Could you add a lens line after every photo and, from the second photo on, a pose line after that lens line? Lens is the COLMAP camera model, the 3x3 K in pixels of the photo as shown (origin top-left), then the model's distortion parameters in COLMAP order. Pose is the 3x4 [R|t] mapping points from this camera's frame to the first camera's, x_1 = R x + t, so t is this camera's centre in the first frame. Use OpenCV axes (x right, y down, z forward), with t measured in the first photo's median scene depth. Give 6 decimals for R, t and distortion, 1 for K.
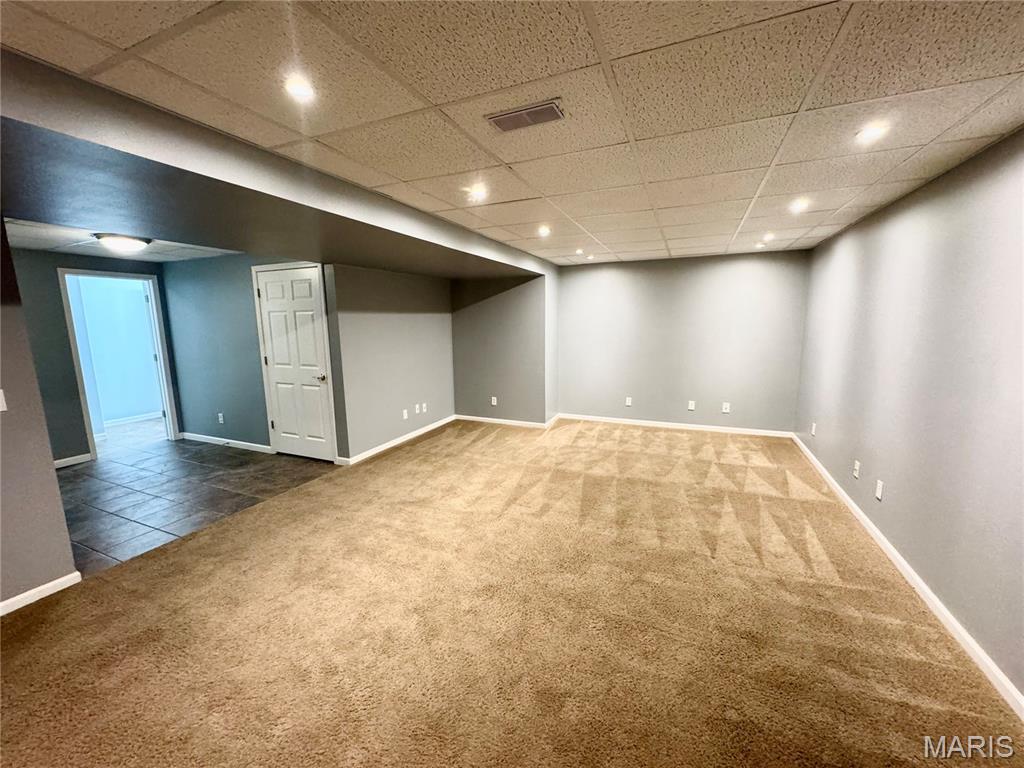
lens RADIAL K [[408.4, 0, 513.2], [0, 408.4, 382.8], [0, 0, 1]] dist [0.001365, -0.000013]
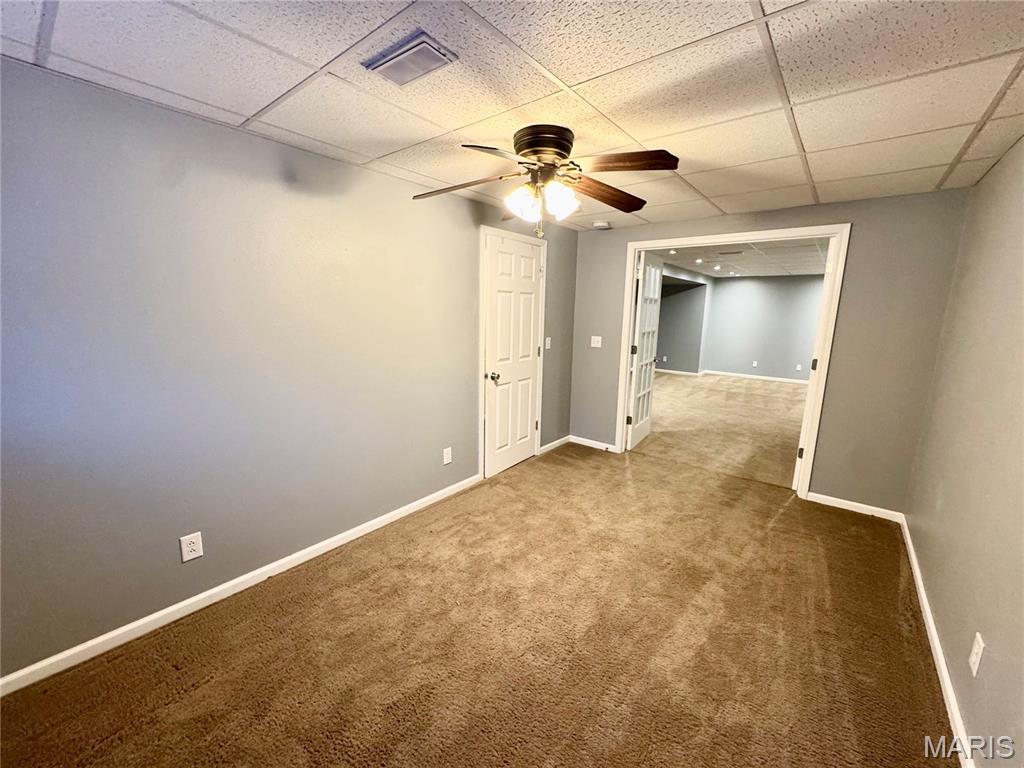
lens RADIAL K [[408.4, 0, 515.5], [0, 408.4, 386.0], [0, 0, 1]] dist [0.001365, -0.000013]
pose [[0.965146, 0.079008, -0.249503, -0.240192], [-0.071715, 0.996693, 0.038199, 0.153148], [0.251696, -0.018975, 0.967620, -0.877693]]
